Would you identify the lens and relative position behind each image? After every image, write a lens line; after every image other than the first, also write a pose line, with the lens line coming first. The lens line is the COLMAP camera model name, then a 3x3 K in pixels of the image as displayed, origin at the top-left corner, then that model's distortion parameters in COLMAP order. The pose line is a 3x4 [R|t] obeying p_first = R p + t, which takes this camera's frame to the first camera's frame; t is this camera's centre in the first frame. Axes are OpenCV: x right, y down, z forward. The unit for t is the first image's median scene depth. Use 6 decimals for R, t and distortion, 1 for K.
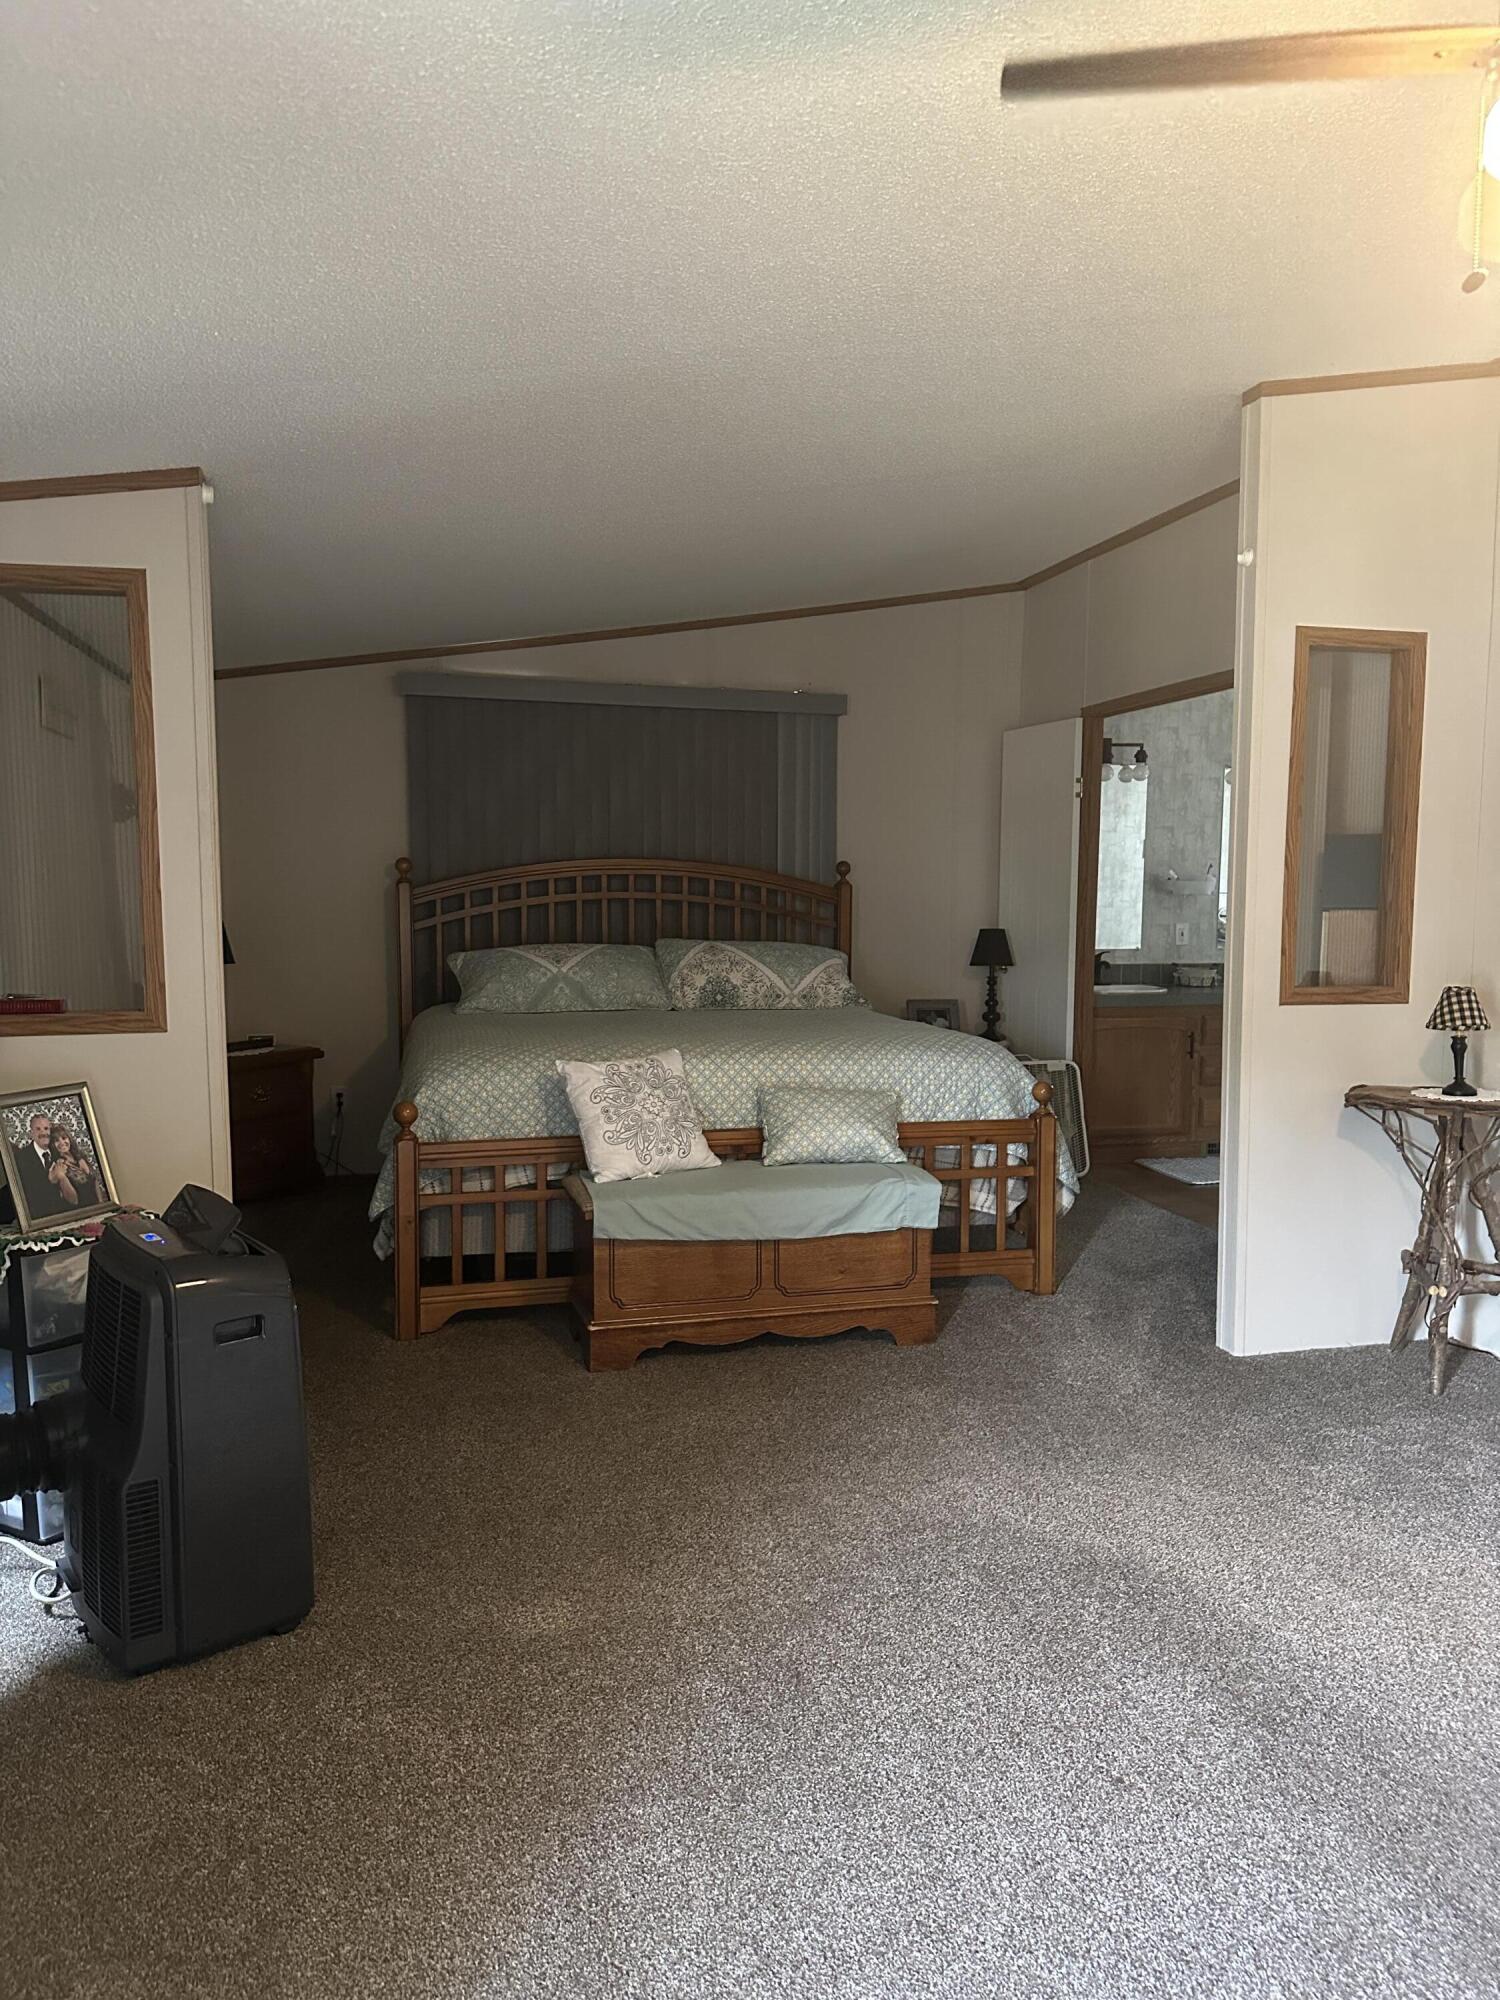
lens RADIAL K [[1407.8, 0, 750.0], [0, 1407.8, 1000.0], [0, 0, 1]] dist [0.074821, -0.001412]
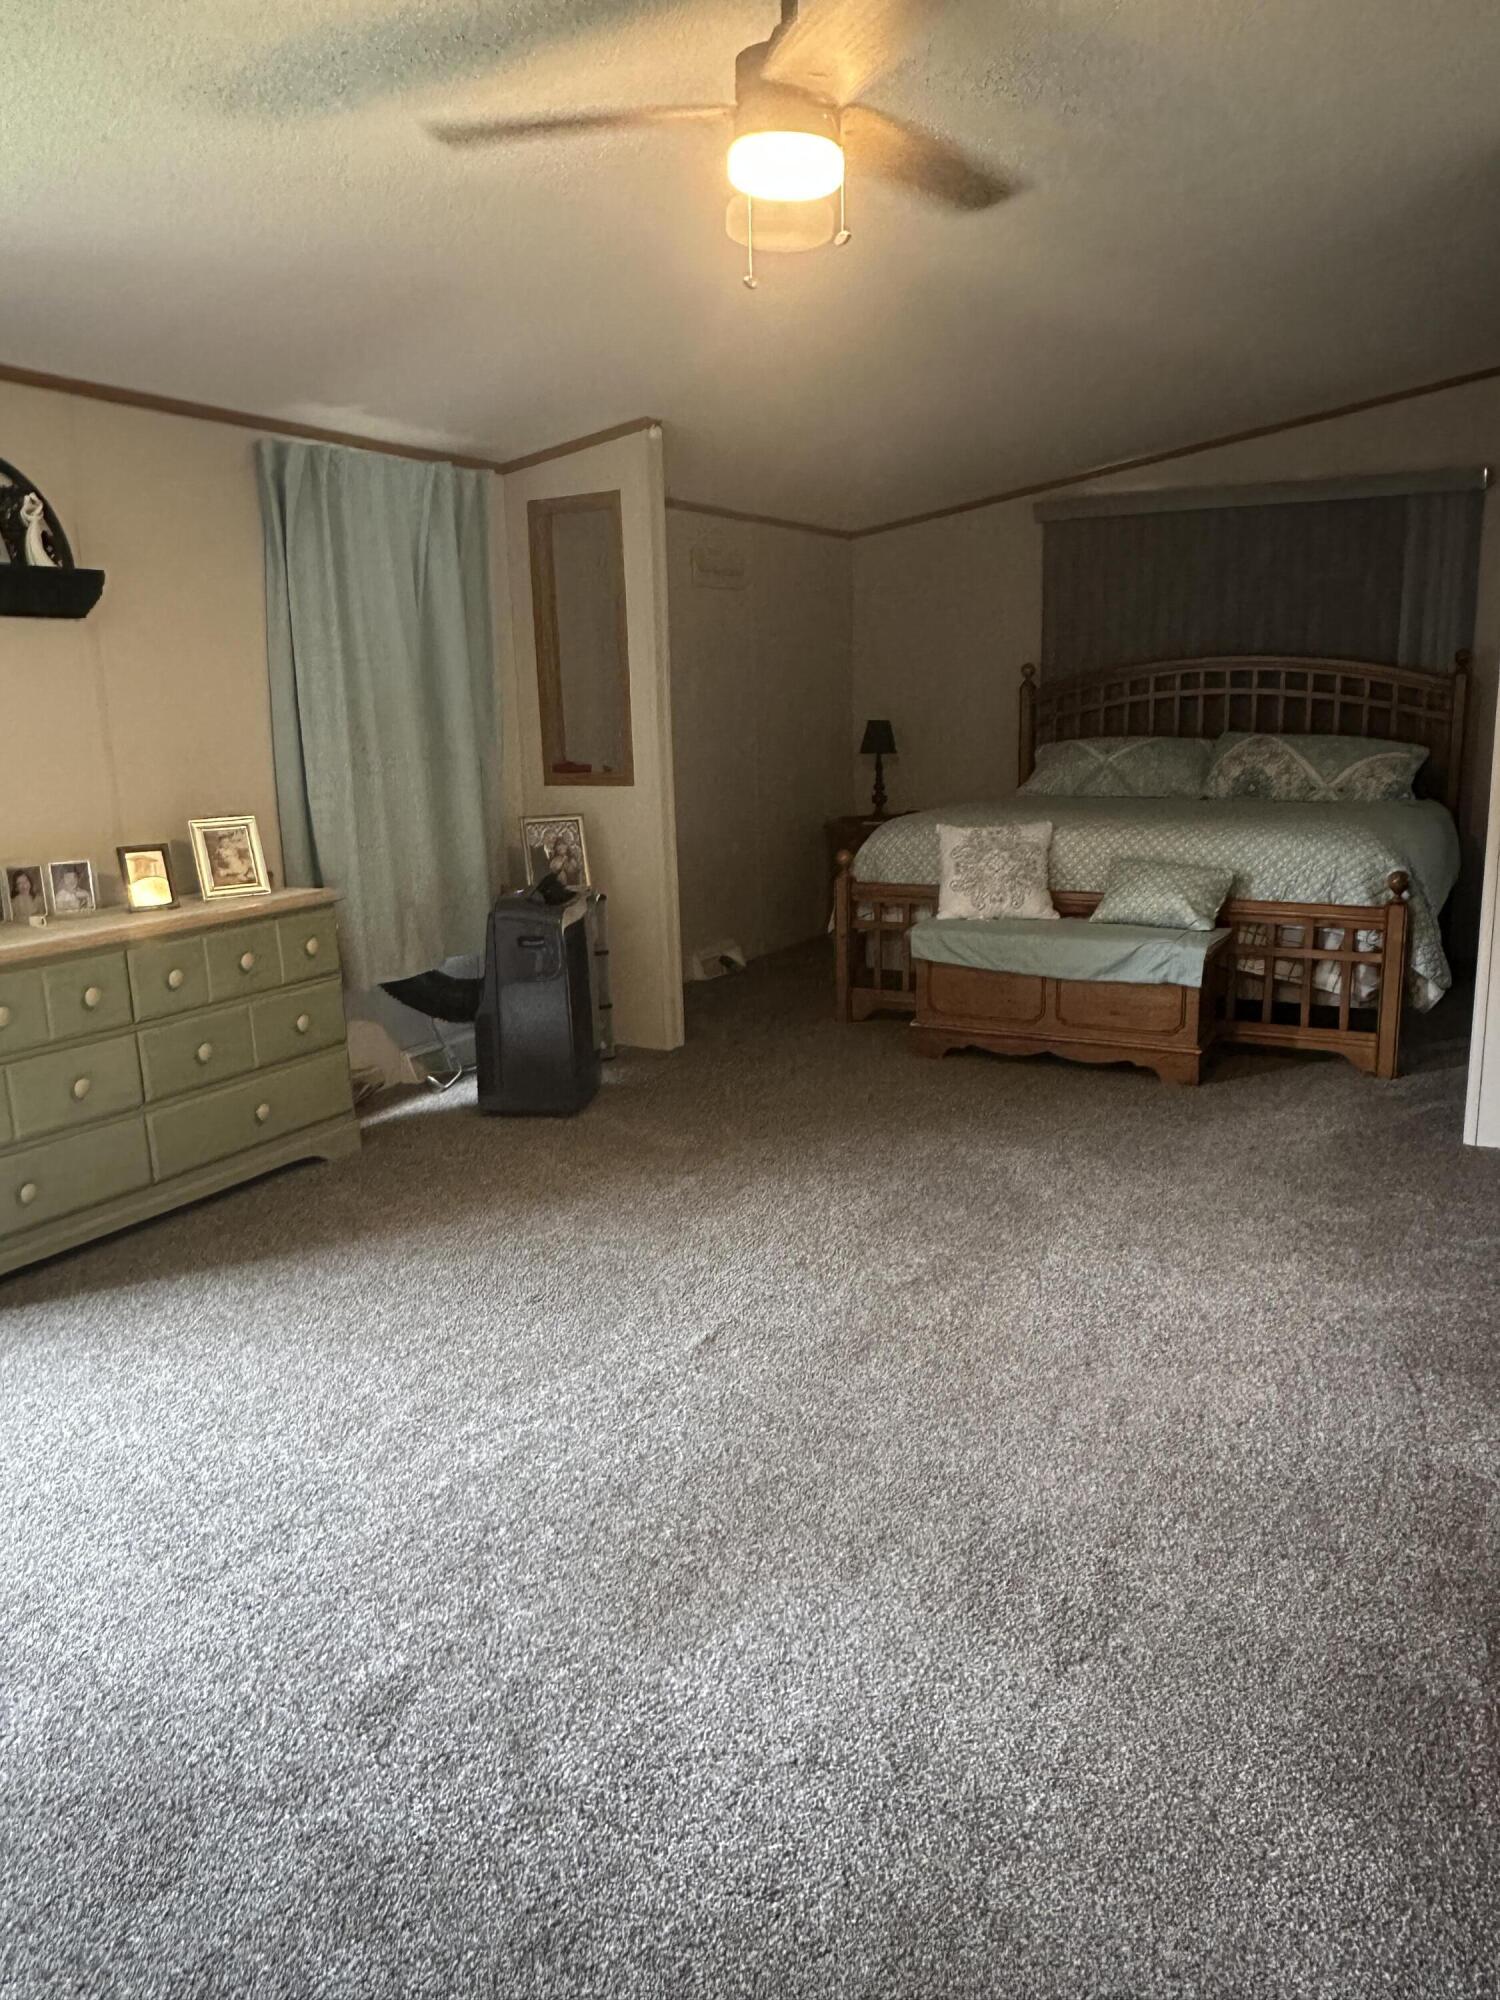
lens RADIAL K [[1435.4, 0, 750.0], [0, 1435.4, 1000.0], [0, 0, 1]] dist [0.001425, -0.001619]
pose [[0.728208, 0.123218, -0.674189, 0.629371], [-0.034009, 0.988990, 0.144019, 0.018415], [0.684512, -0.081947, 0.724381, -0.074360]]
